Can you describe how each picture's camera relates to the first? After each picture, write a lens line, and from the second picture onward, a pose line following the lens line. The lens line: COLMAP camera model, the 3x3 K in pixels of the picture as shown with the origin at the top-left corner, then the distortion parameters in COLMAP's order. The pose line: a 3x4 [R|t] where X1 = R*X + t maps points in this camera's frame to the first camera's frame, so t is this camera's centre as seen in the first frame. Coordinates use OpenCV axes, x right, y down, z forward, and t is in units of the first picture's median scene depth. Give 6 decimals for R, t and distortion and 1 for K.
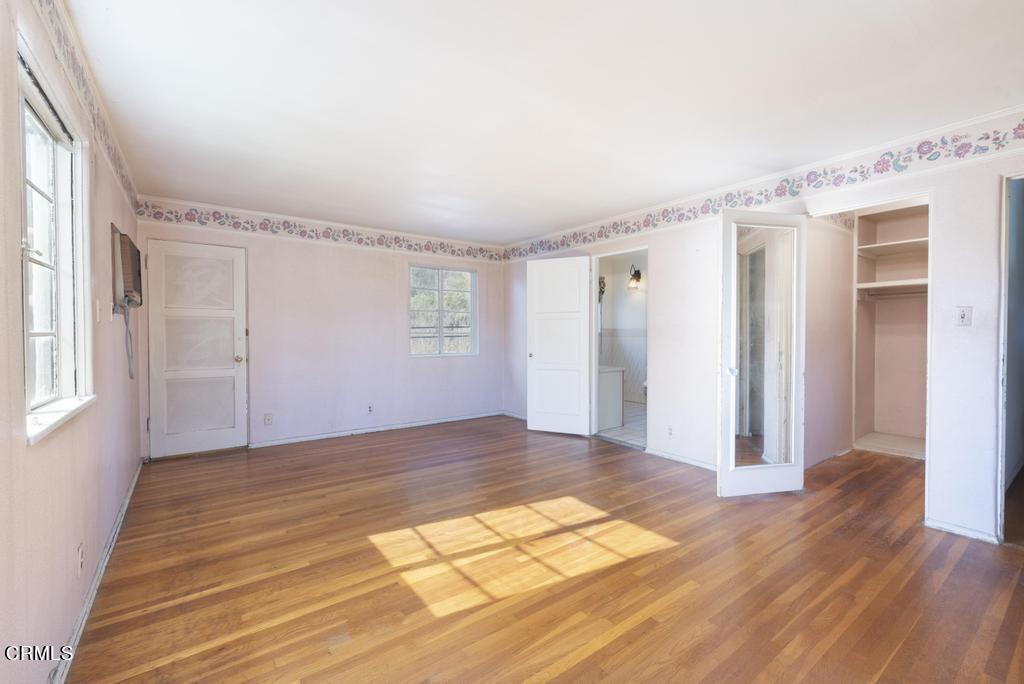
lens RADIAL K [[441.3, 0, 514.5], [0, 441.3, 338.7], [0, 0, 1]] dist [0.002258, -0.000175]
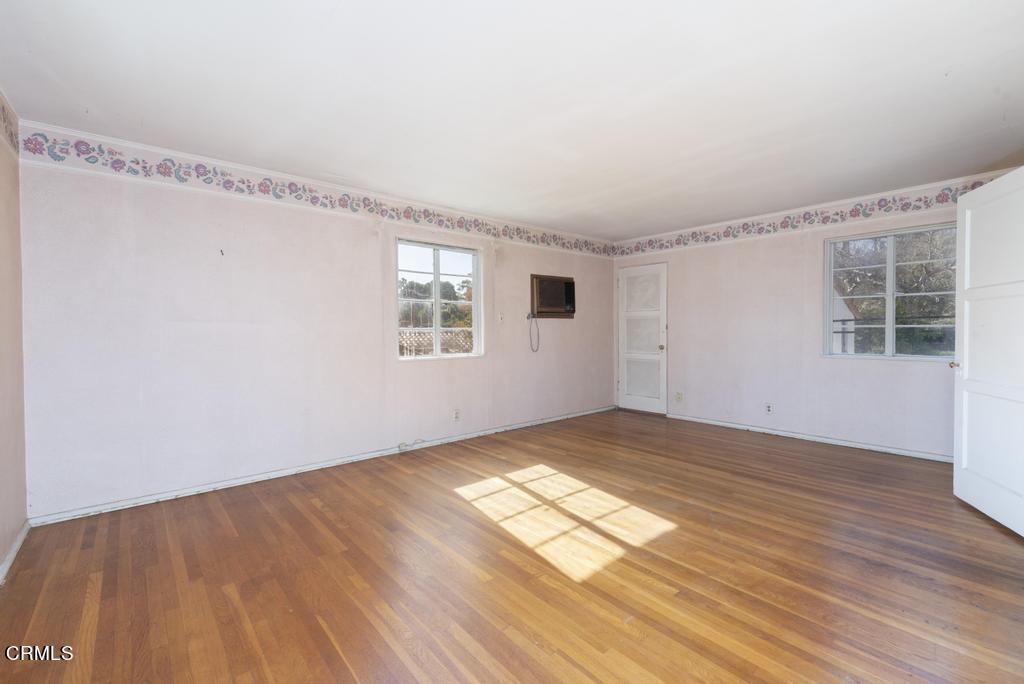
lens RADIAL K [[441.3, 0, 515.2], [0, 441.3, 339.5], [0, 0, 1]] dist [0.002258, -0.000175]
pose [[0.070448, 0.021349, -0.997287, 0.697570], [-0.009075, 0.999743, 0.020761, -0.001230], [0.997474, 0.007588, 0.070624, 0.497105]]
